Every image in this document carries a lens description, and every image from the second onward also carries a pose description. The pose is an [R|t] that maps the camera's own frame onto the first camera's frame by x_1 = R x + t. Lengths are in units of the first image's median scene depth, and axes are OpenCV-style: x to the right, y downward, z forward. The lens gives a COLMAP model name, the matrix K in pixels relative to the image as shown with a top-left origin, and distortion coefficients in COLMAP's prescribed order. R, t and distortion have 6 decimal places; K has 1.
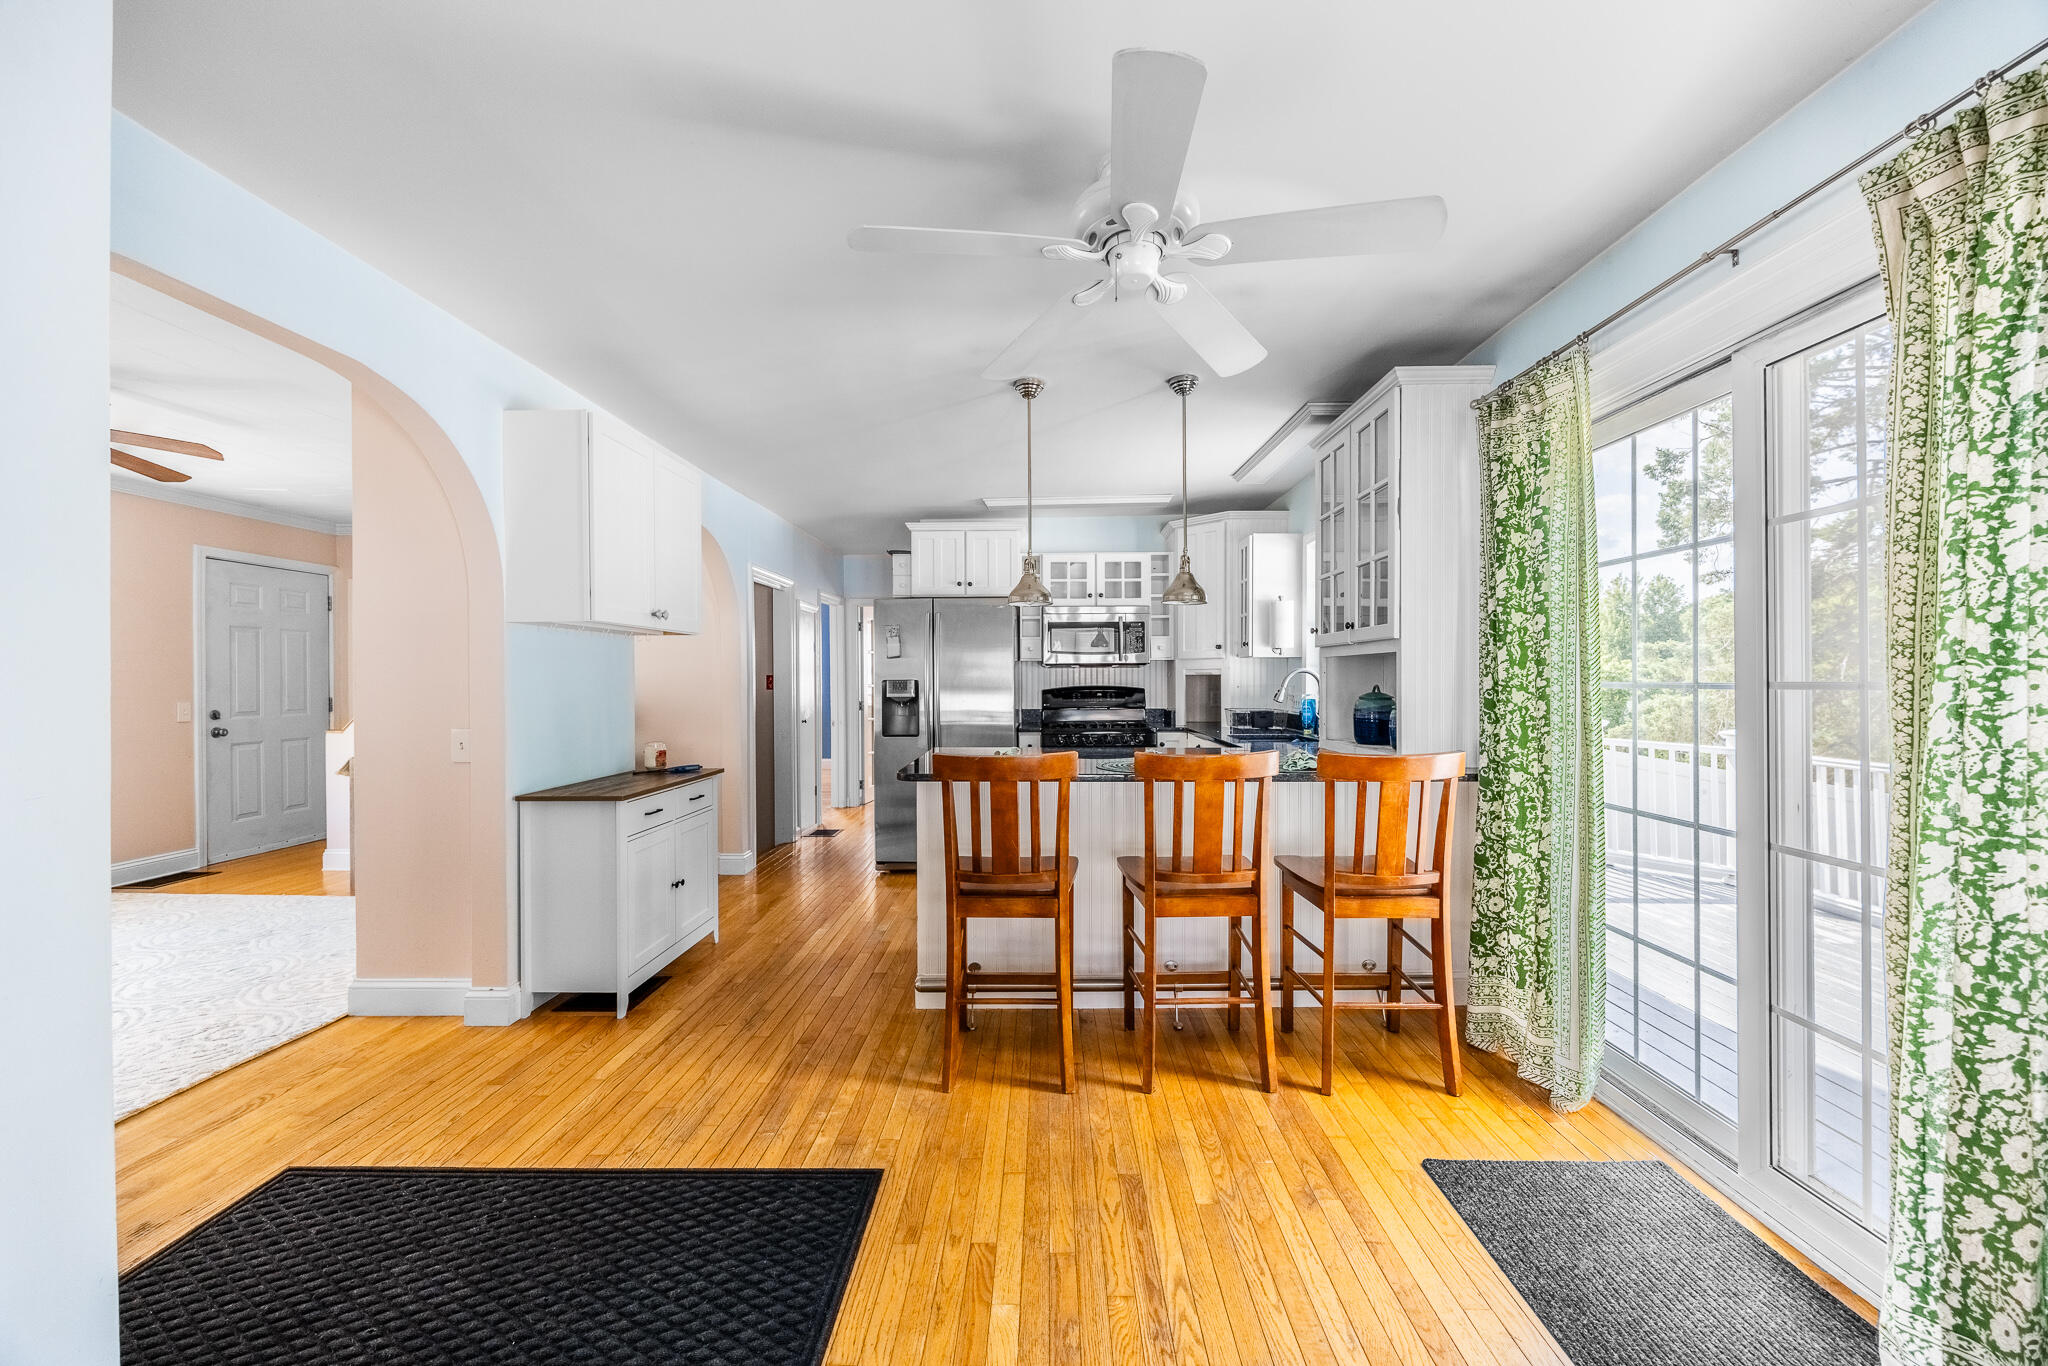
lens RADIAL K [[792.4, 0, 1027.0], [0, 792.4, 691.3], [0, 0, 1]] dist [0.000254, 0.000020]
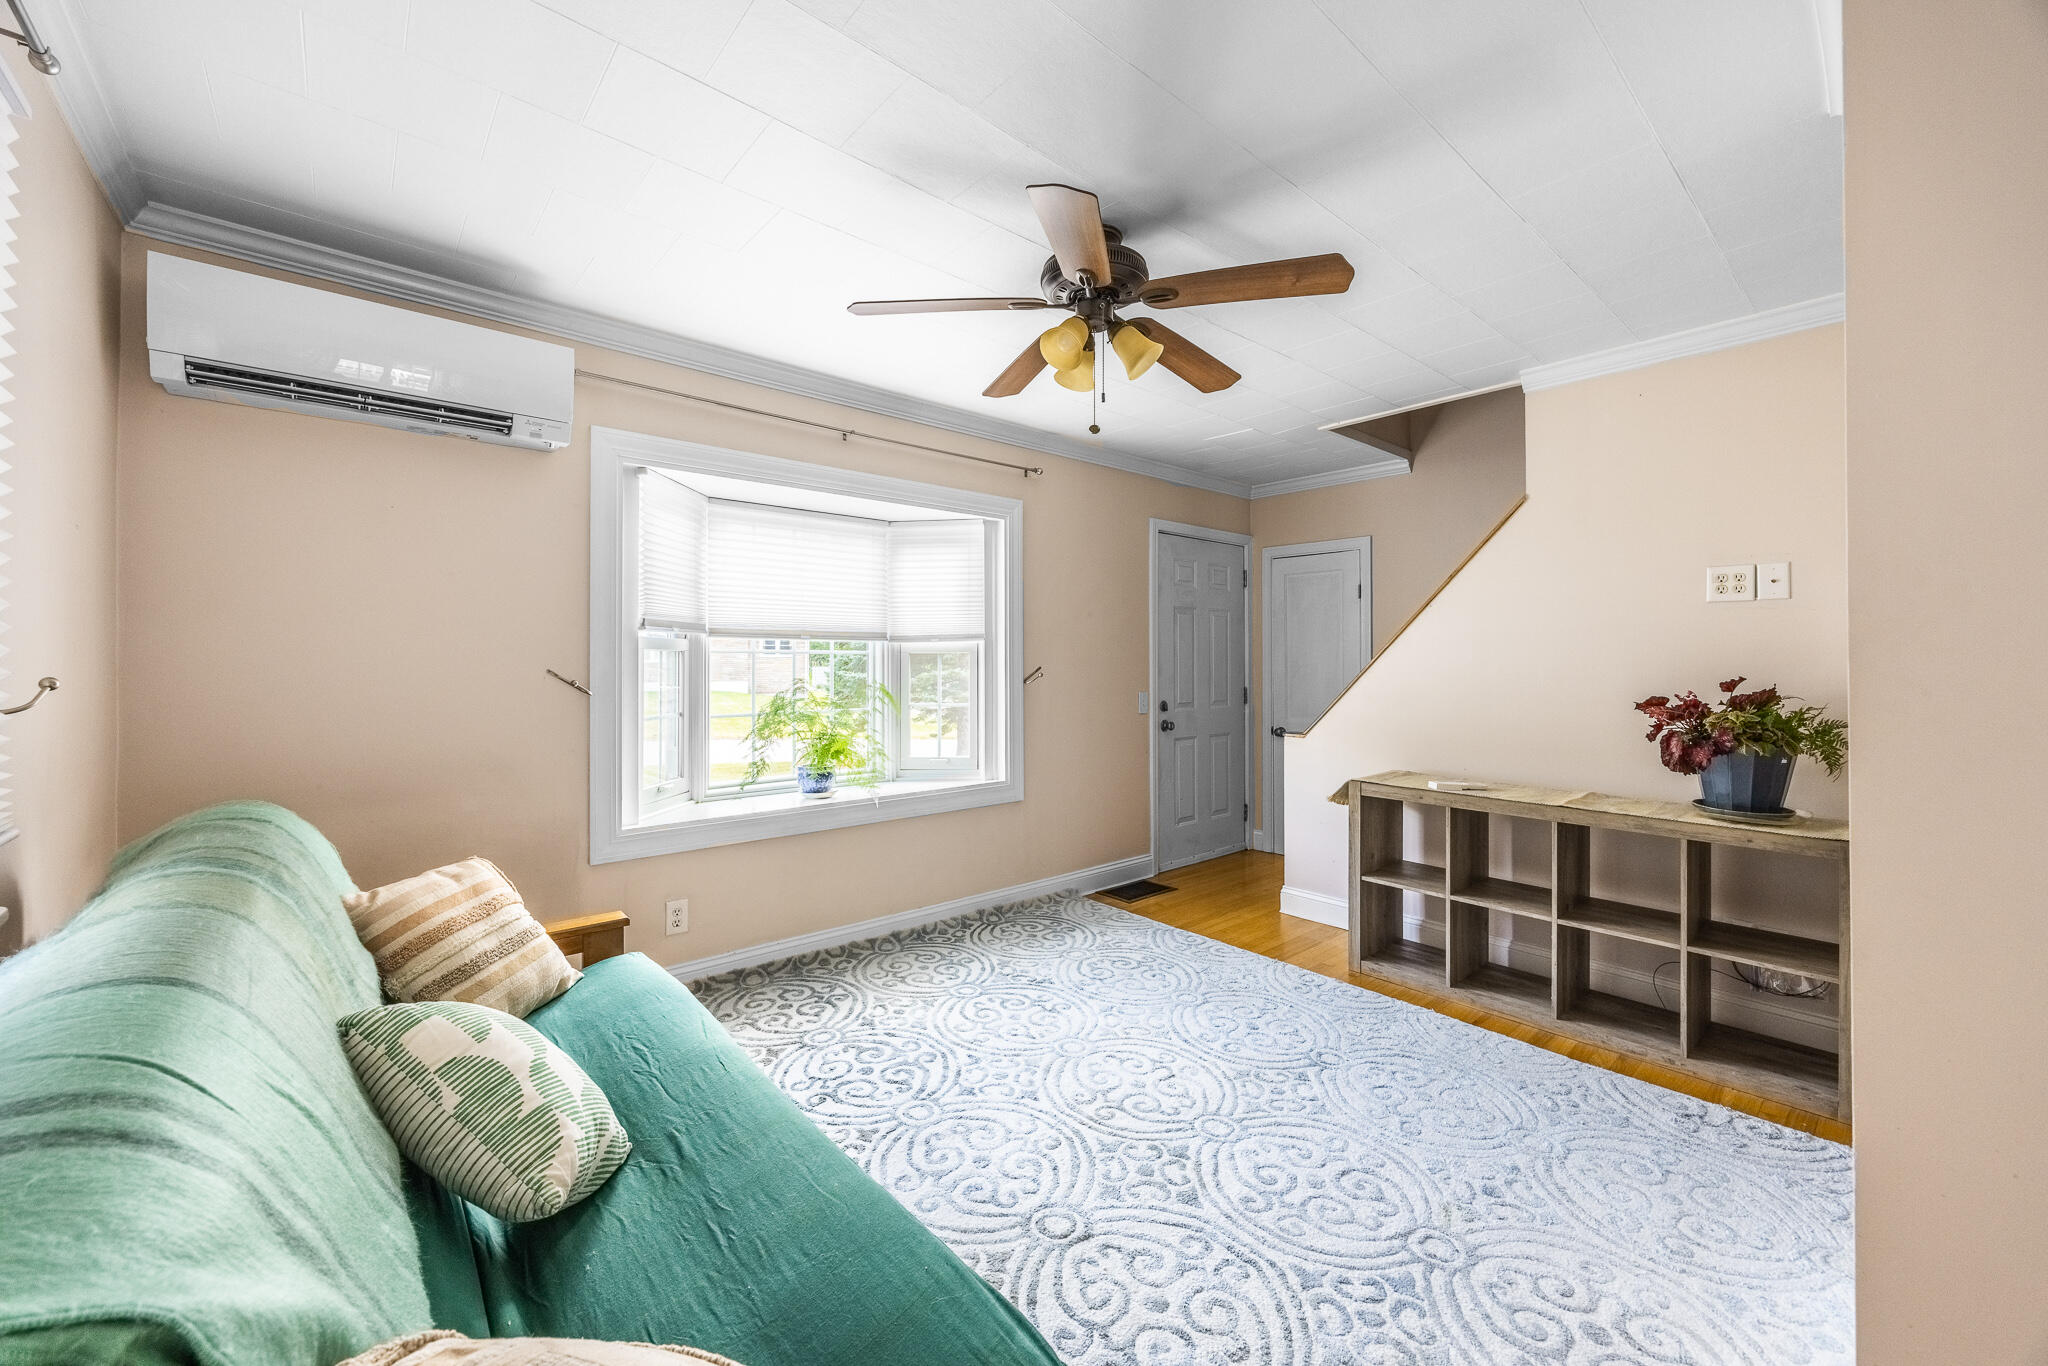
lens RADIAL K [[792.4, 0, 1021.6], [0, 792.4, 667.8], [0, 0, 1]] dist [0.000254, 0.000020]
pose [[0.673530, 0.008291, -0.739113, -0.466482], [-0.011854, 0.999930, 0.000414, -0.012372], [0.739064, 0.008482, 0.673581, 0.271492]]
